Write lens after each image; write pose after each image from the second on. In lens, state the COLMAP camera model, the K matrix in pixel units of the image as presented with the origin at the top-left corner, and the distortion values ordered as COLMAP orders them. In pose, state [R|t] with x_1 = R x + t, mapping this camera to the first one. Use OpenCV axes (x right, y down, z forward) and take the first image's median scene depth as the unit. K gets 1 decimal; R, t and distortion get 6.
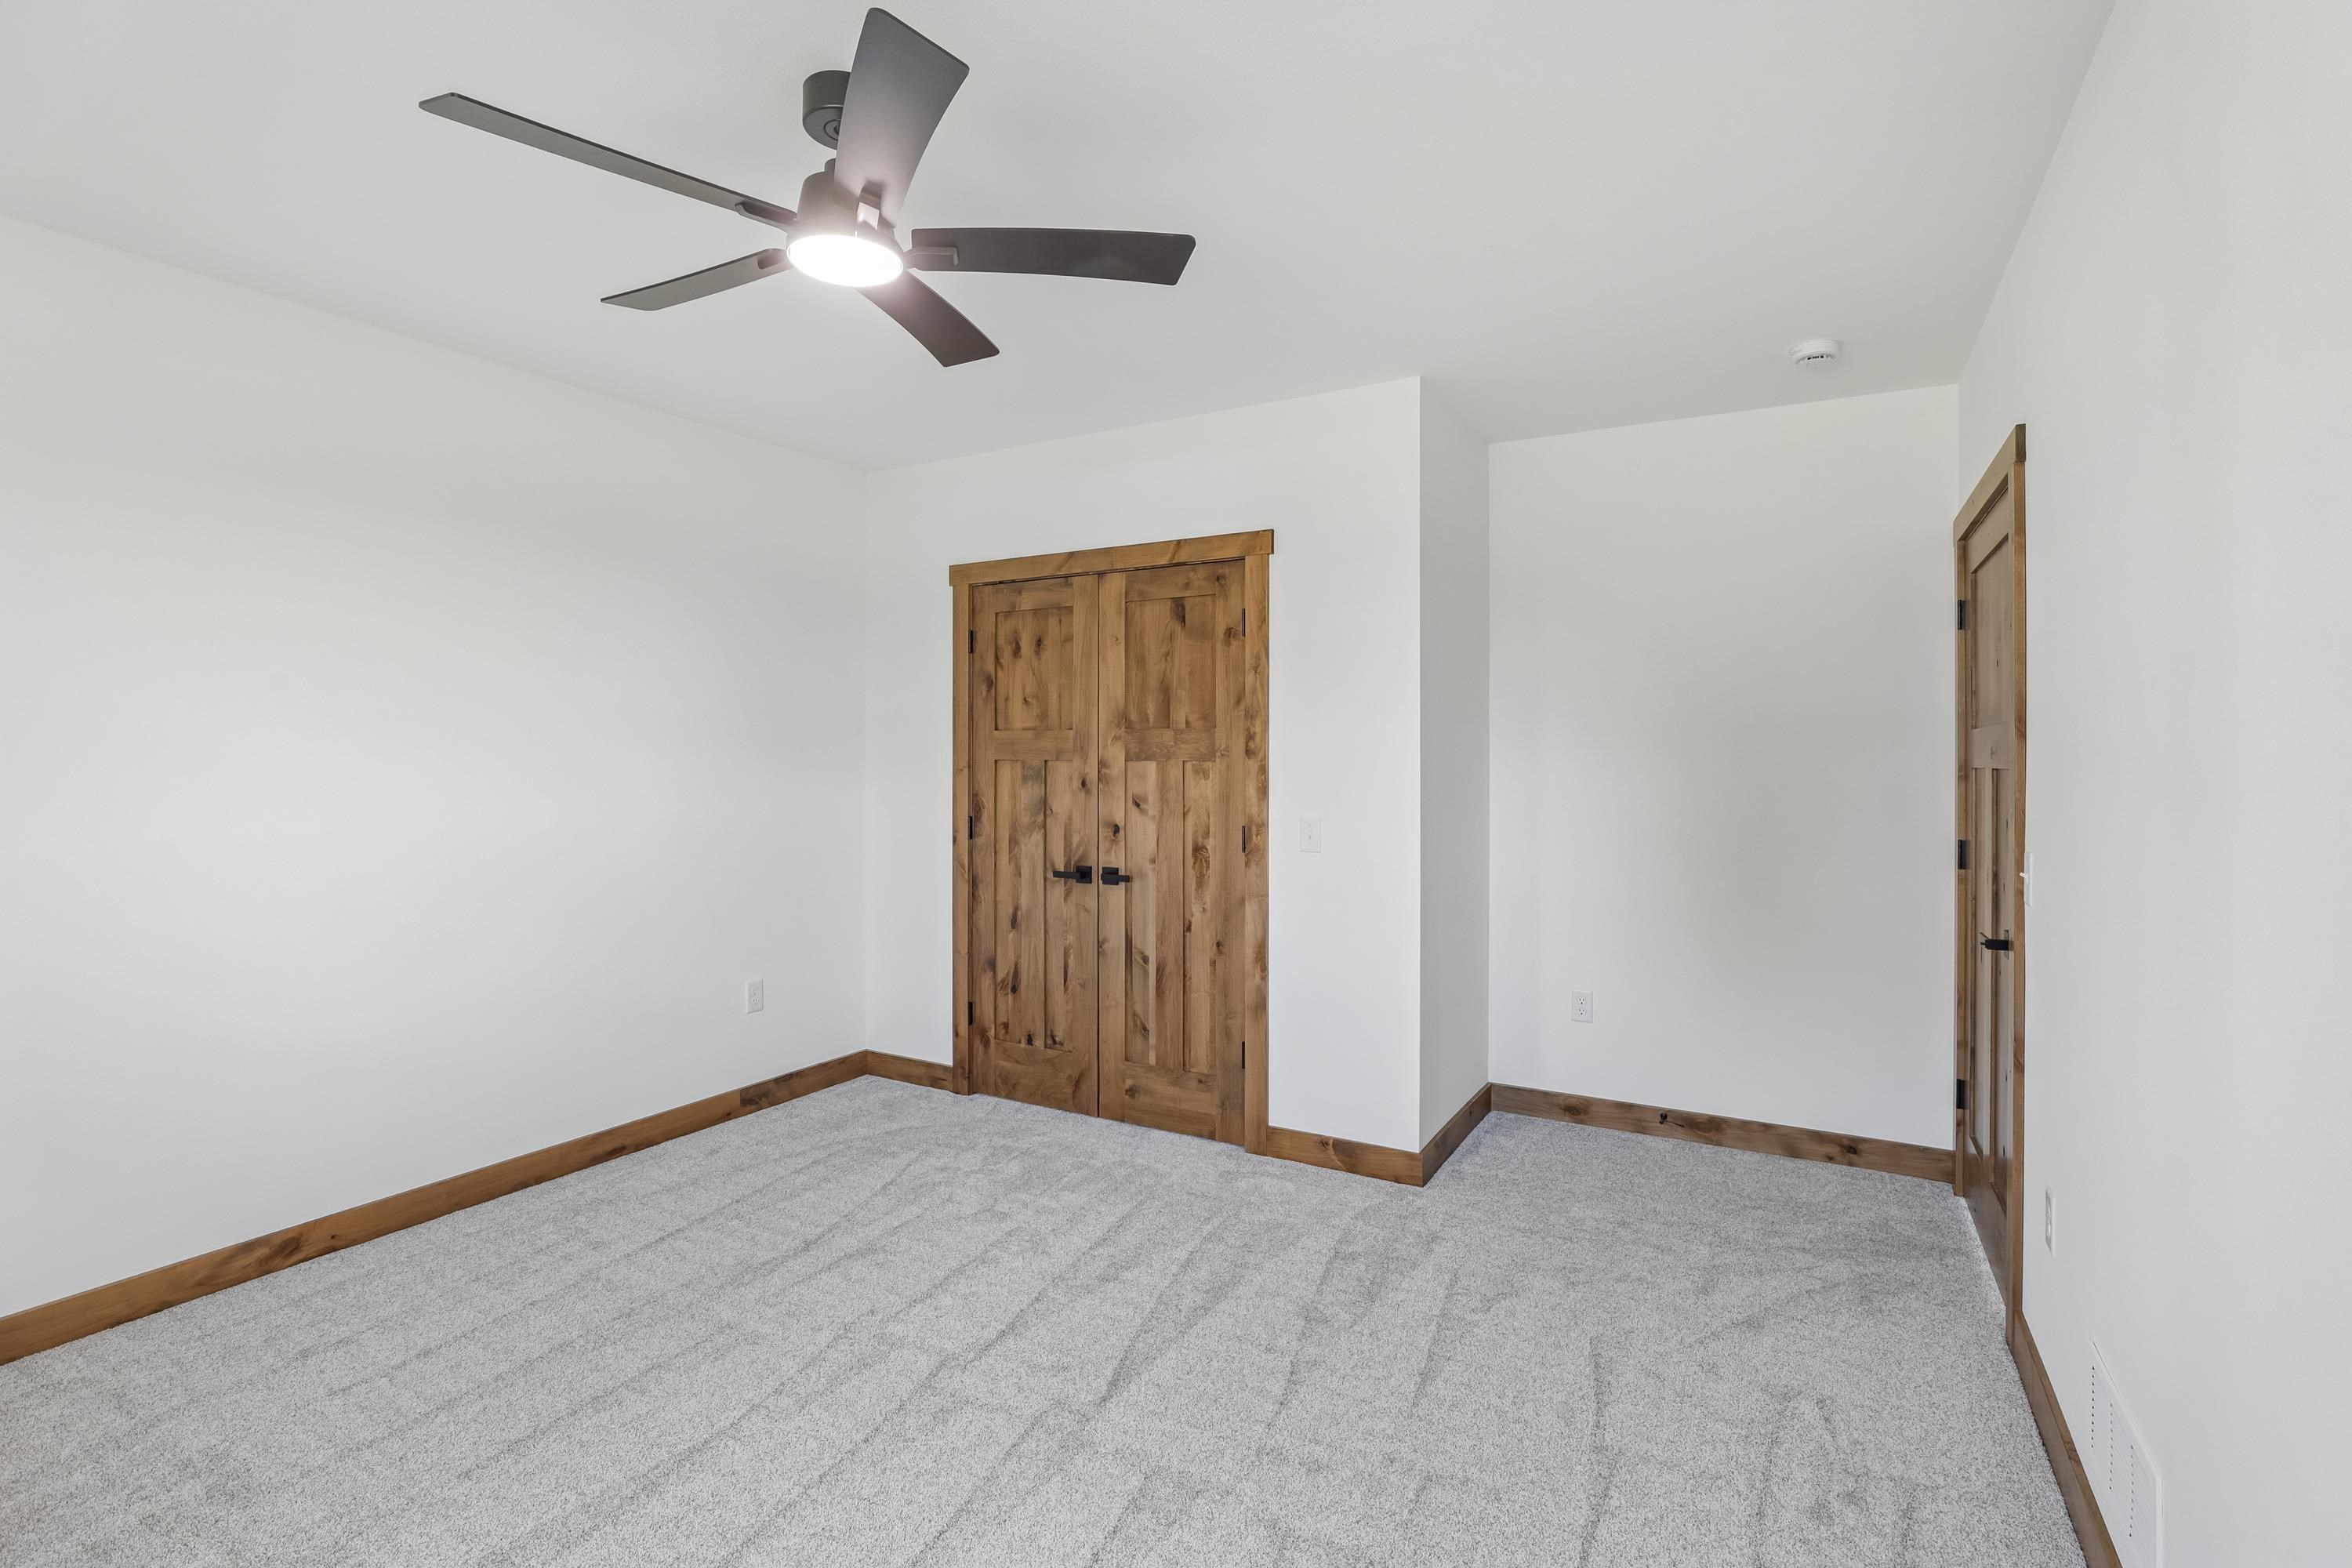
lens RADIAL K [[1092.1, 0, 1195.8], [0, 1092.1, 758.3], [0, 0, 1]] dist [-0.030621, 0.012640]
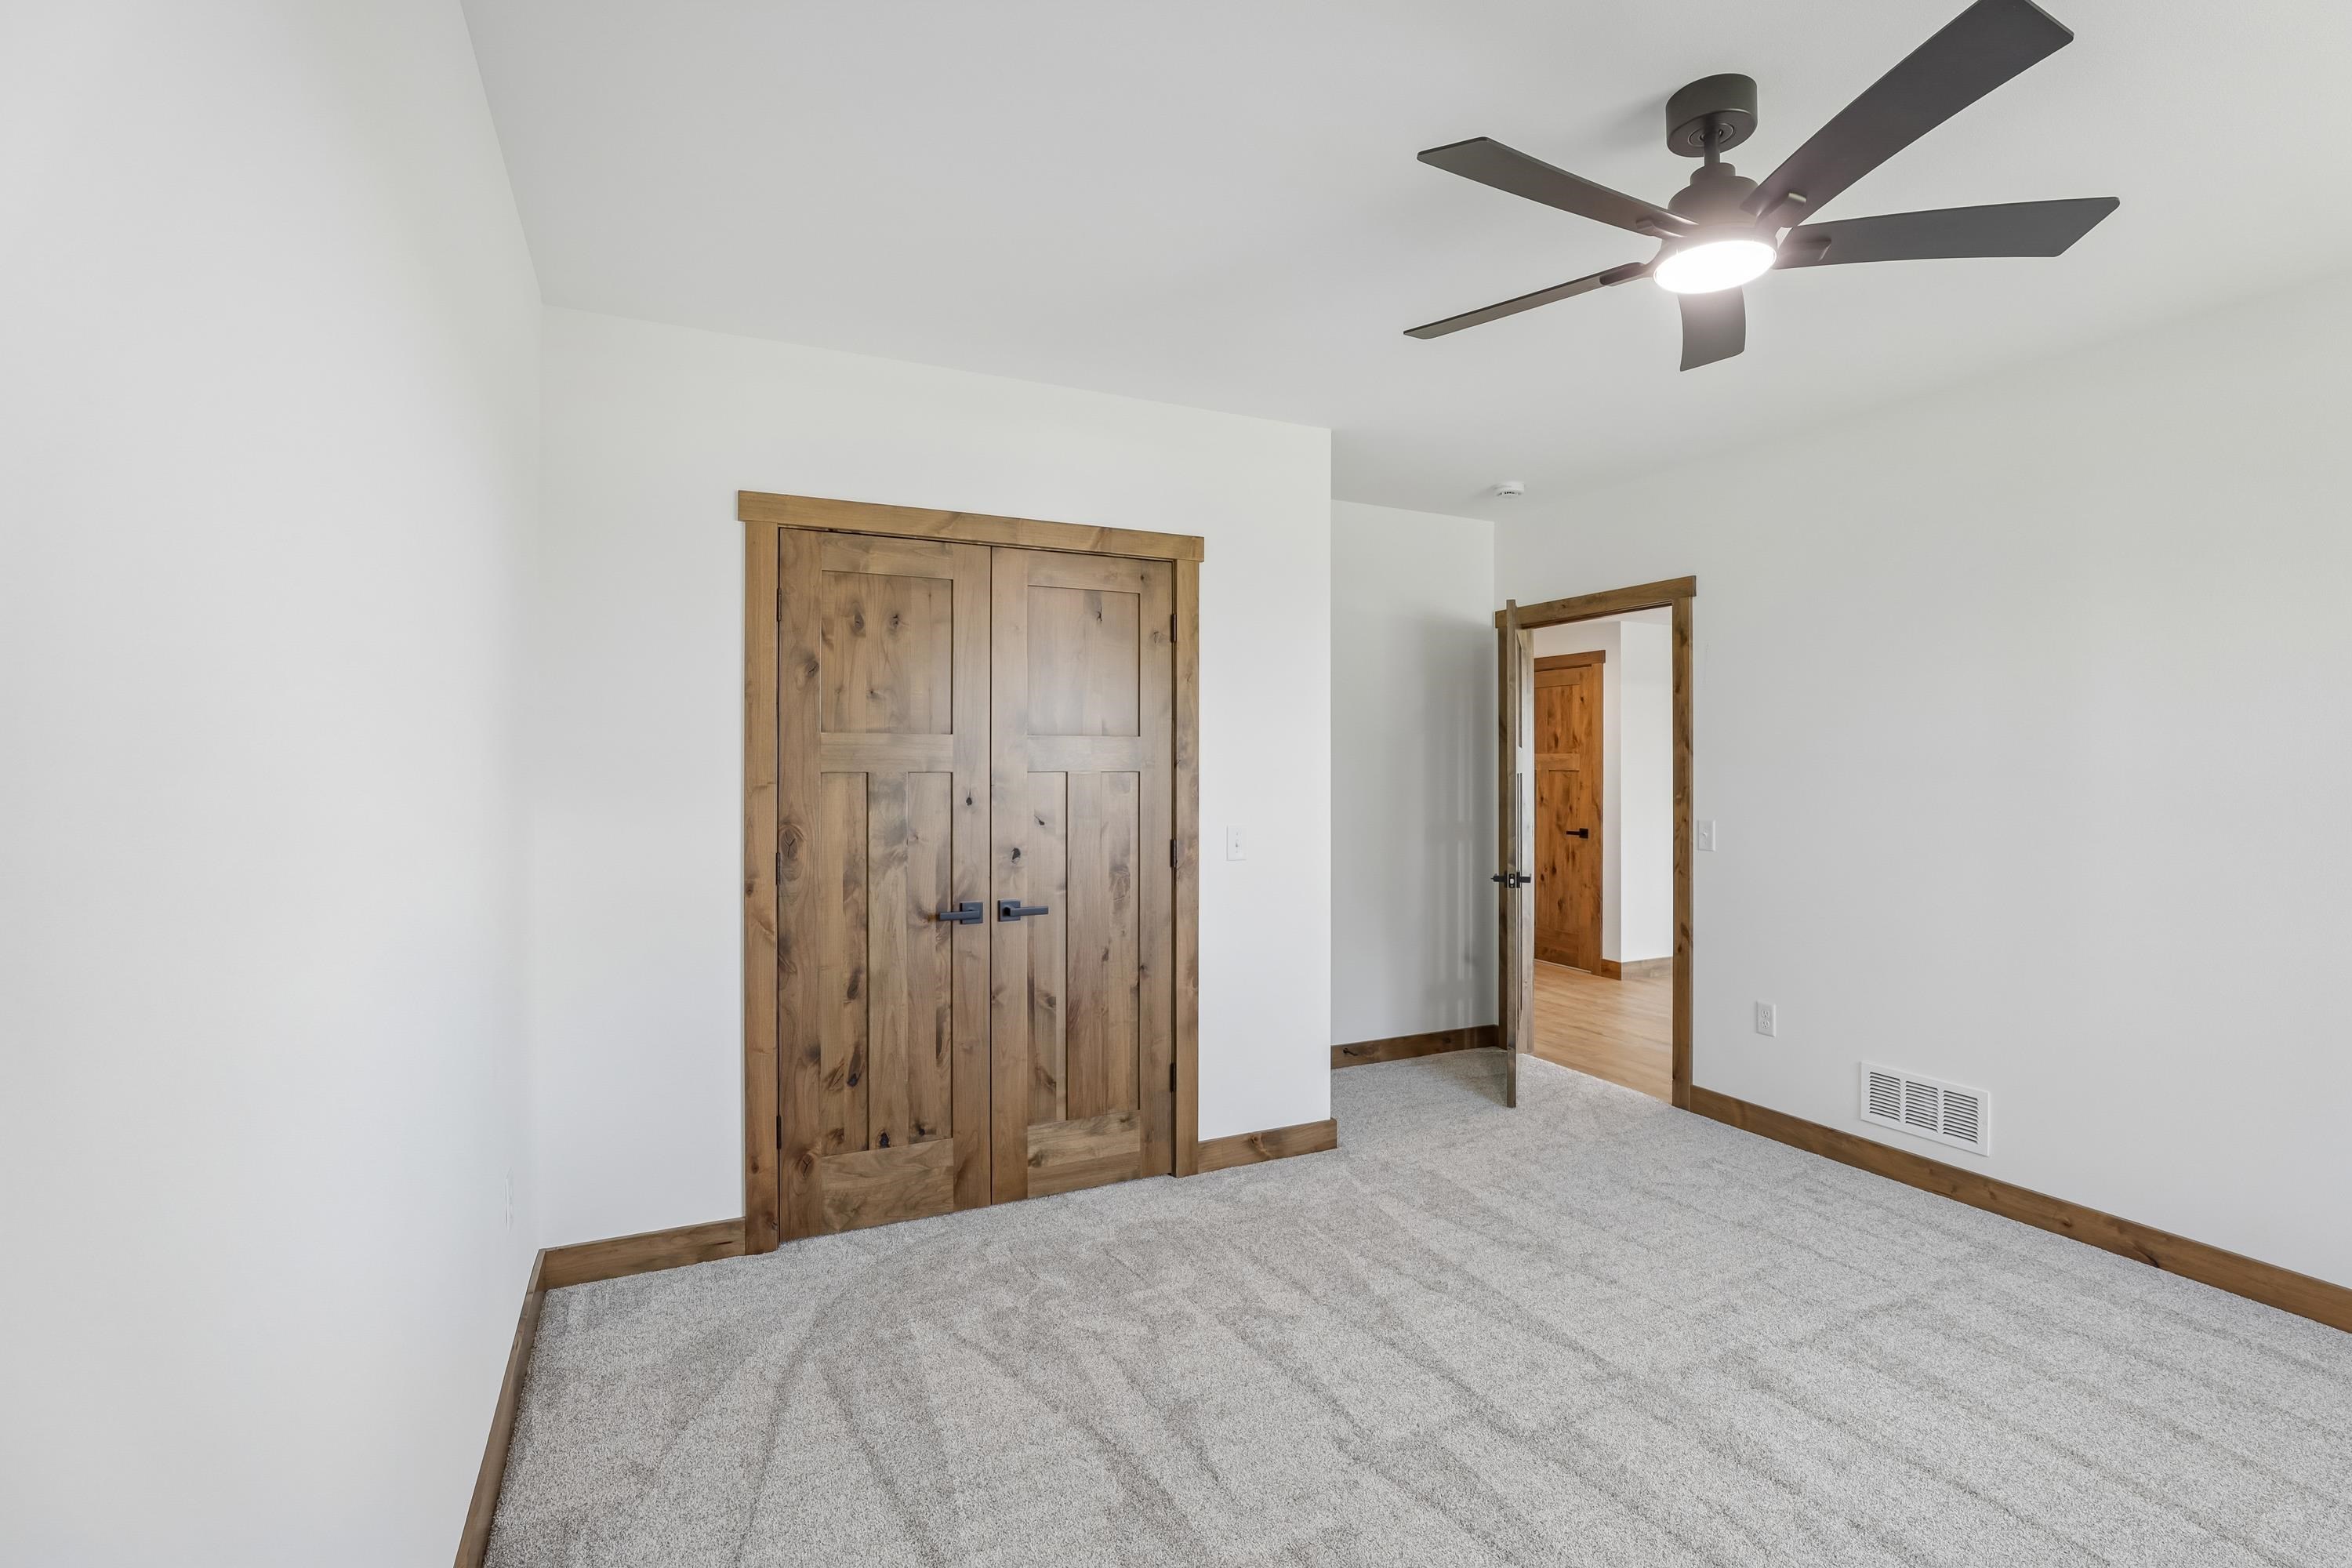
lens RADIAL K [[1092.1, 0, 1195.8], [0, 1092.1, 758.3], [0, 0, 1]] dist [-0.030621, 0.012640]
pose [[0.560319, 0.003994, 0.828268, -0.691512], [0.002762, 0.999974, -0.006691, -0.002576], [-0.828273, 0.006037, 0.560293, 0.413727]]
